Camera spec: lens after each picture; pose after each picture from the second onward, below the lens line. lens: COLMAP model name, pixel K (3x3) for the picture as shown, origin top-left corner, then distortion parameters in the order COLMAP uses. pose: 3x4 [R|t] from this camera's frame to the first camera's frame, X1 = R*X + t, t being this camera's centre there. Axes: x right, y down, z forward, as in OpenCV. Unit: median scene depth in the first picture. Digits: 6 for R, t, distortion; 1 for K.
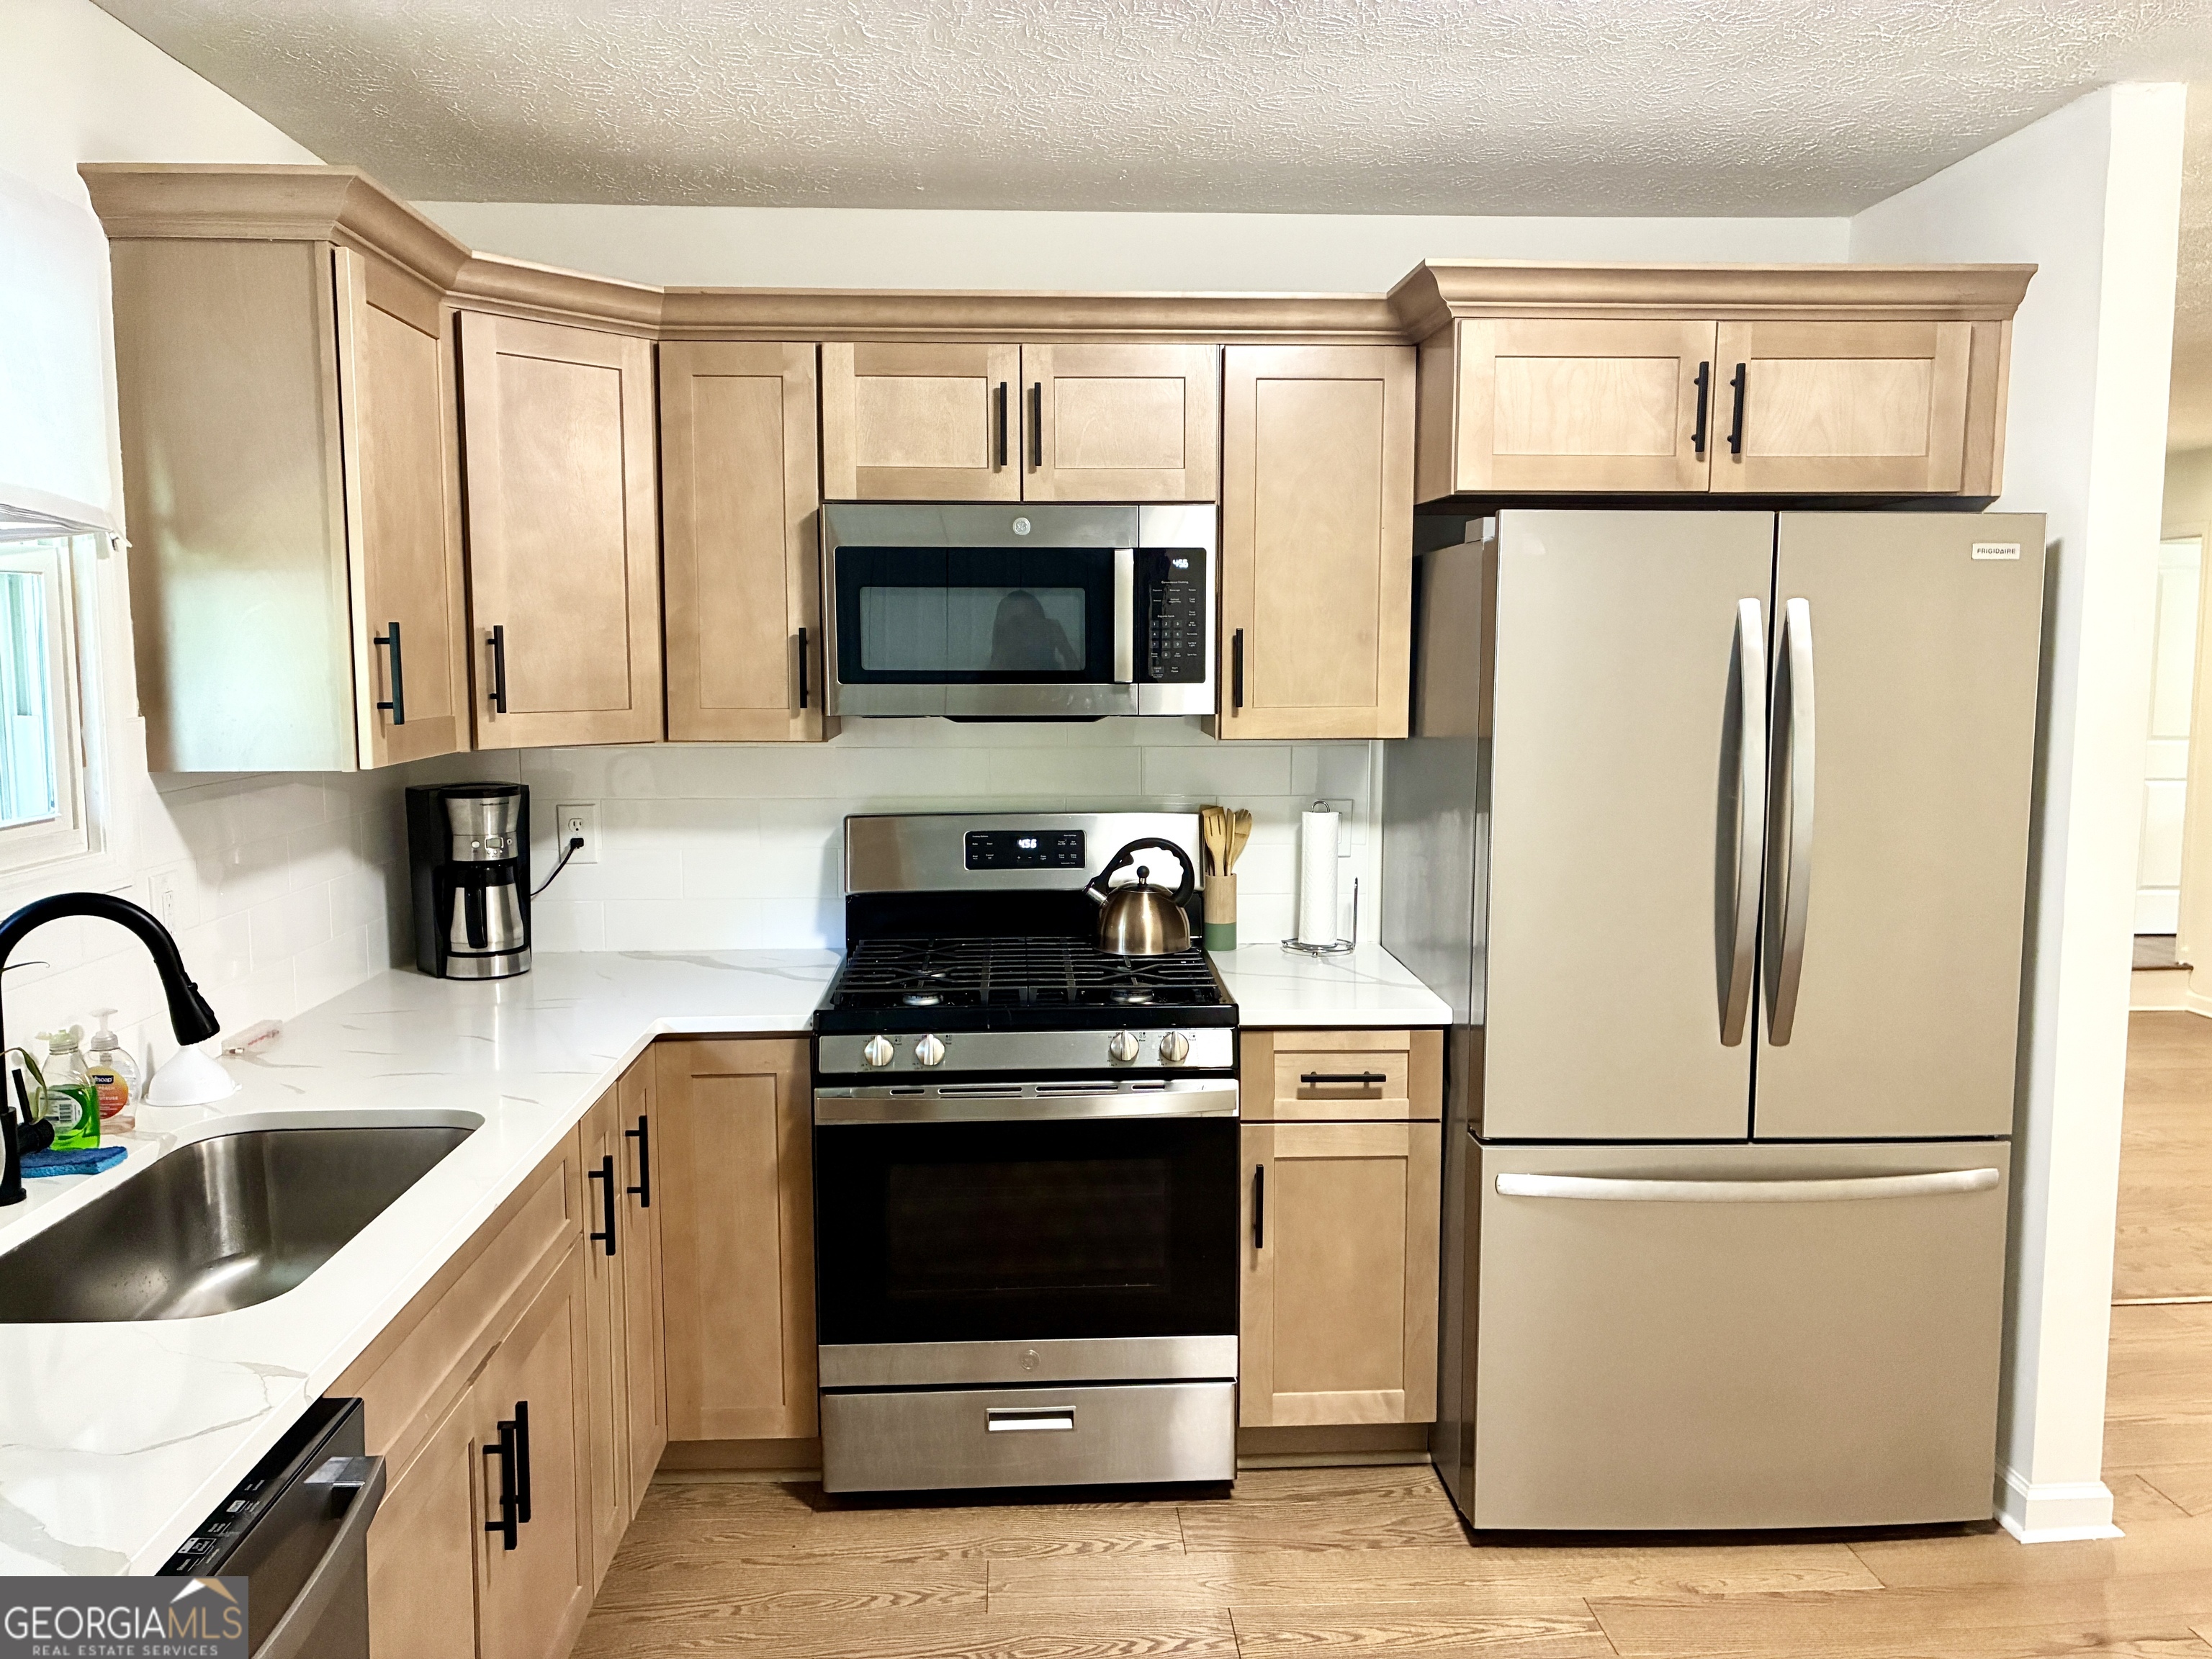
lens RADIAL K [[1676.8, 0, 1114.8], [0, 1676.8, 824.3], [0, 0, 1]] dist [0.045877, -0.053932]
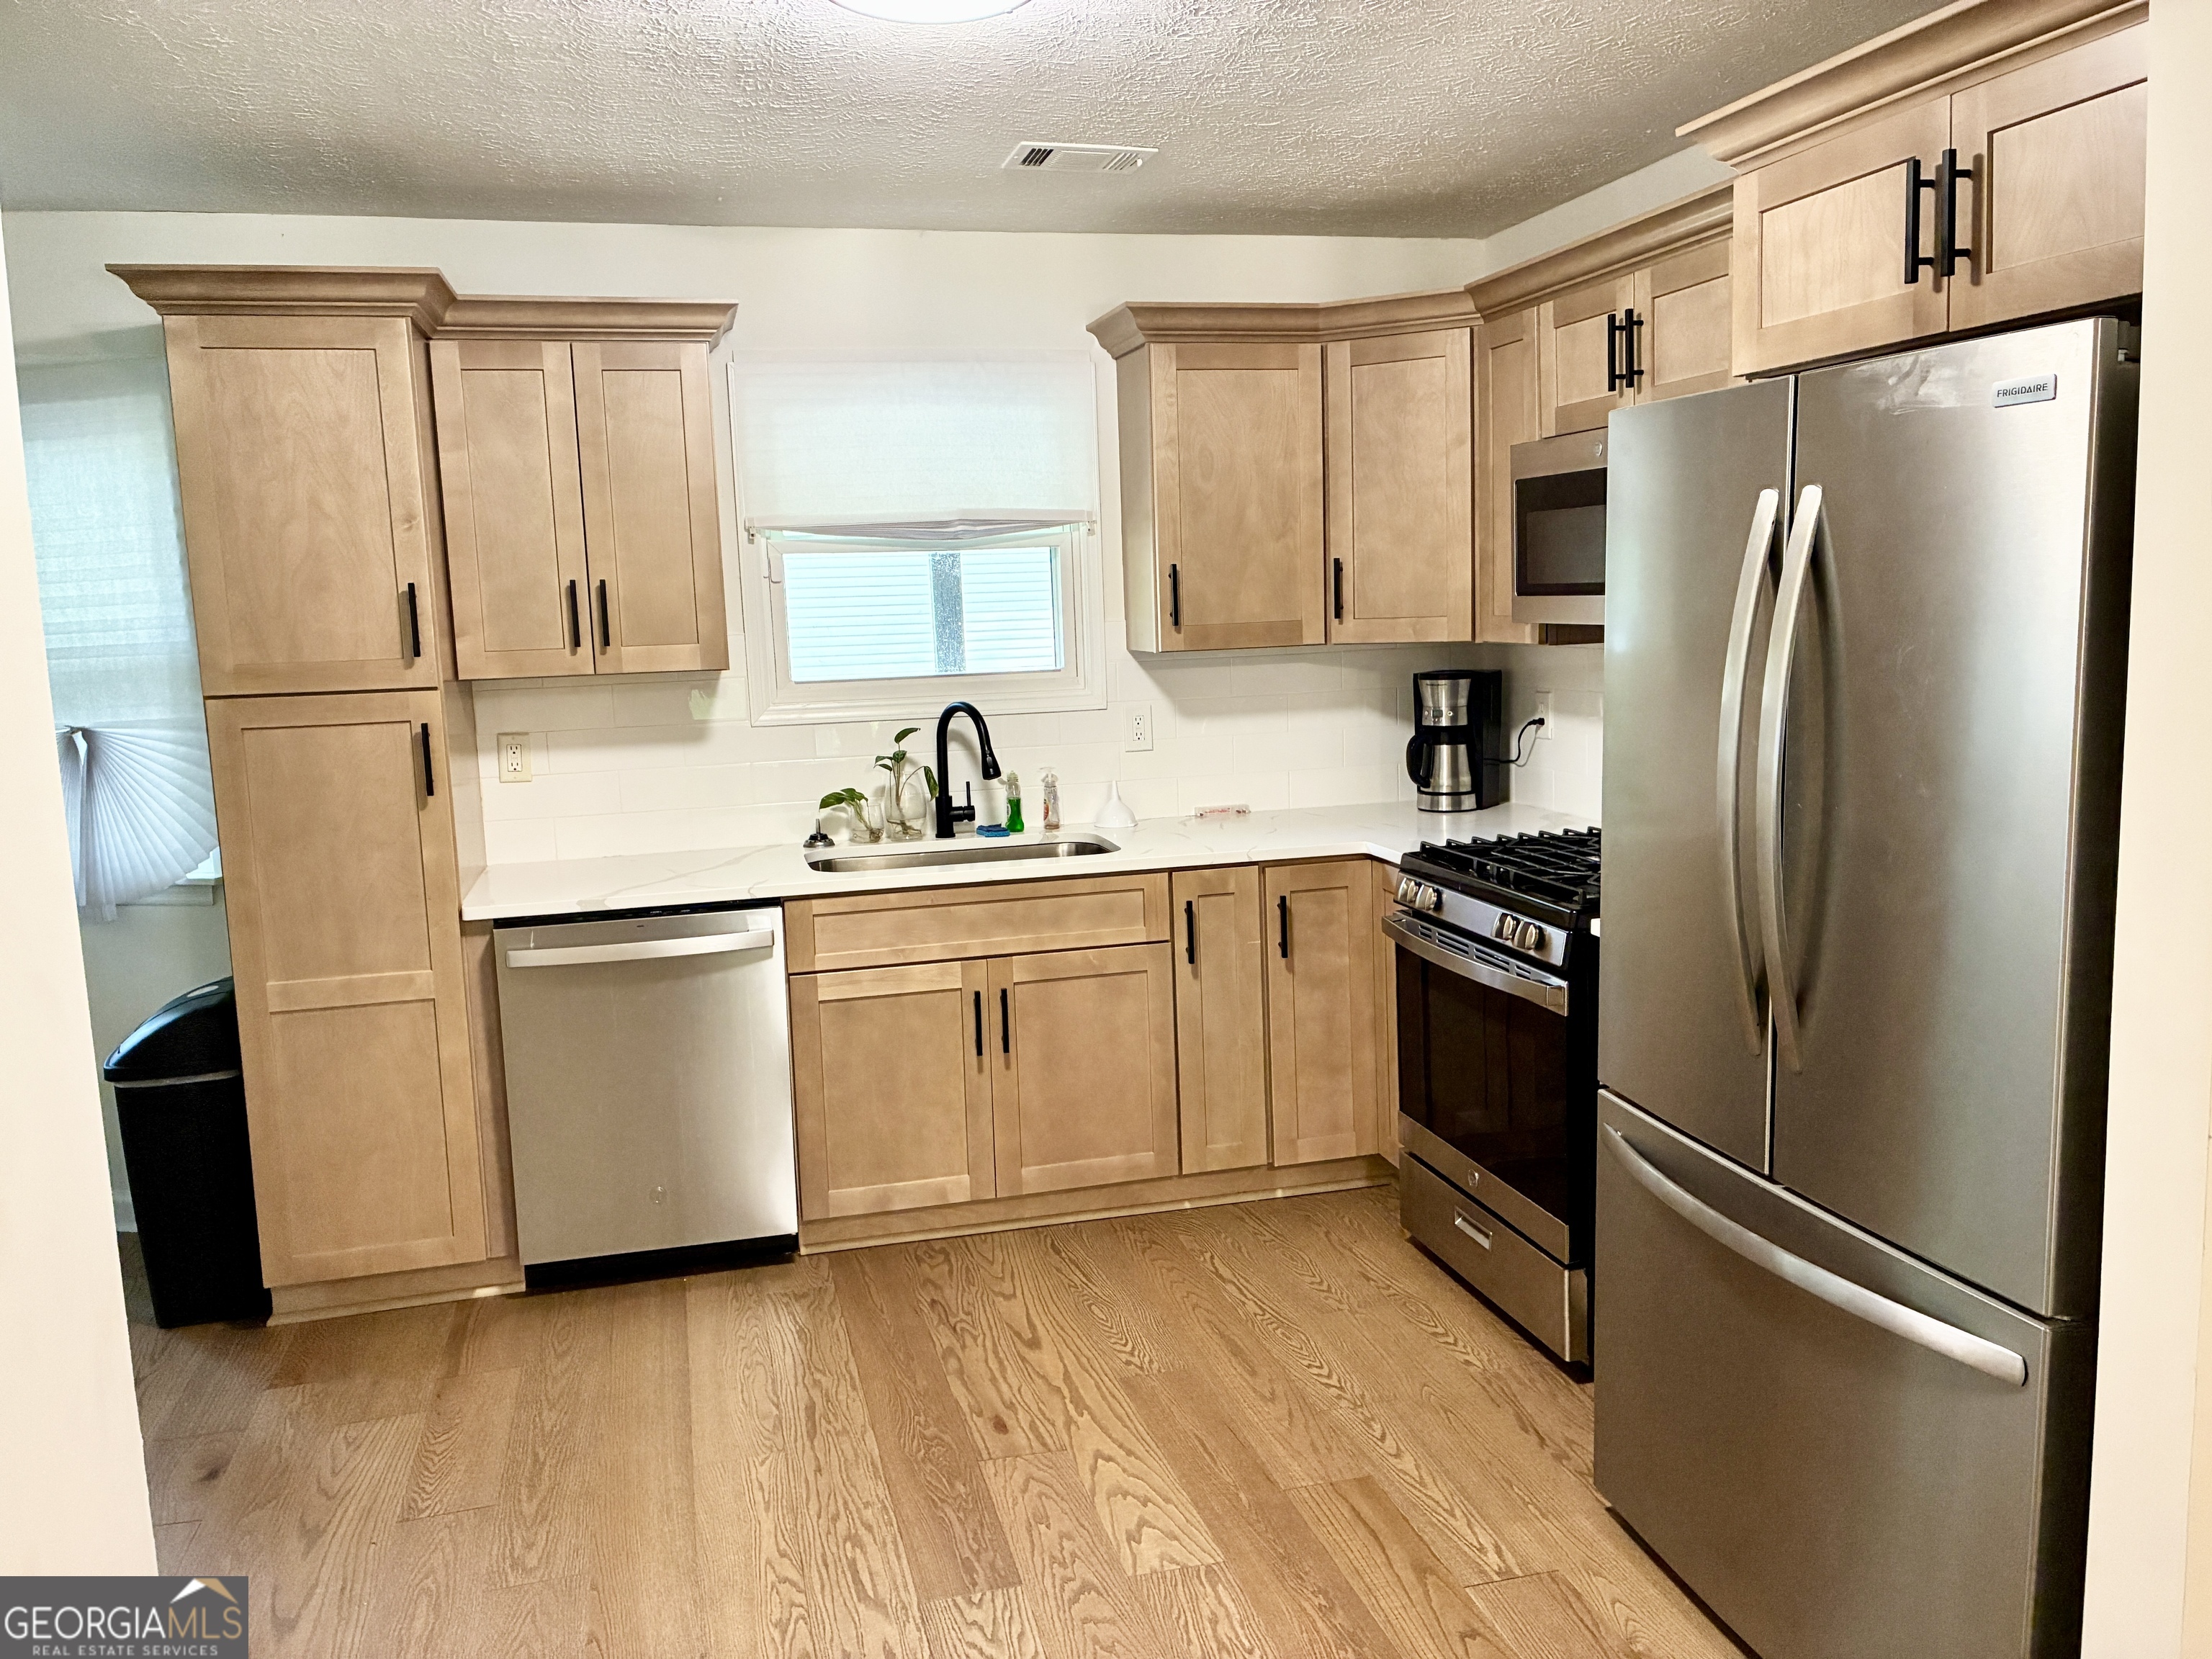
lens RADIAL K [[1676.8, 0, 1115.6], [0, 1676.8, 821.9], [0, 0, 1]] dist [0.045877, -0.053932]
pose [[0.206456, 0.128941, -0.969923, 0.955891], [-0.075087, 0.990444, 0.115686, -0.041356], [0.975570, 0.048945, 0.214165, 0.472137]]
